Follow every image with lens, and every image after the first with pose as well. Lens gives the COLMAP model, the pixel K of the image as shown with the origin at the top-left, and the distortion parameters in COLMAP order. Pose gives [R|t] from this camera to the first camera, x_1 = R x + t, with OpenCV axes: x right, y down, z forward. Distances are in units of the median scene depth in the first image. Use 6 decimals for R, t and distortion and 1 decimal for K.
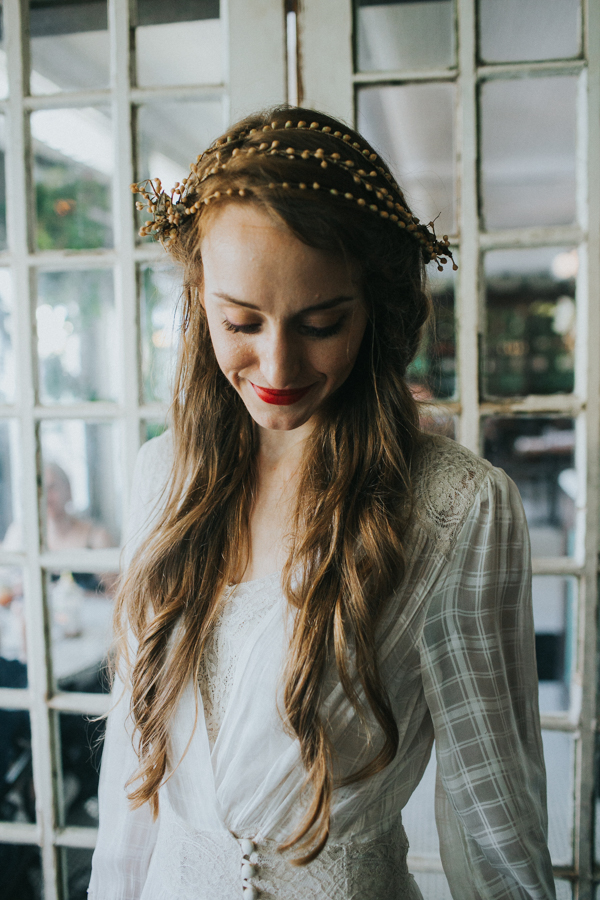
lens RADIAL K [[885.4, 0, 298.2], [0, 885.4, 452.3], [0, 0, 1]] dist [0.008302, 0.000000]
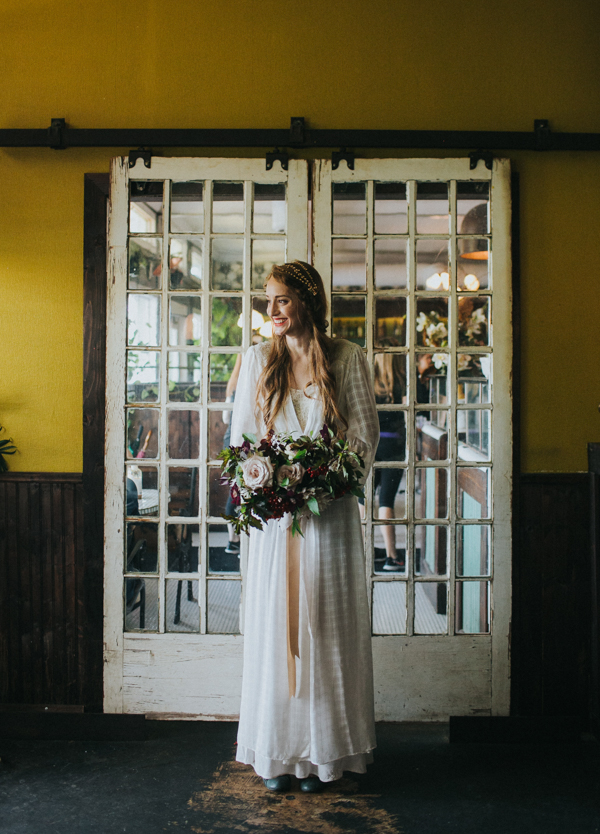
lens RADIAL K [[852.0, 0, 301.6], [0, 852.0, 416.1], [0, 0, 1]] dist [-0.024902, 0.000000]
pose [[0.998558, 0.035955, 0.039869, -0.127317], [-0.031494, 0.993722, -0.107354, 0.472810], [-0.043478, 0.105944, 0.993421, -1.726267]]
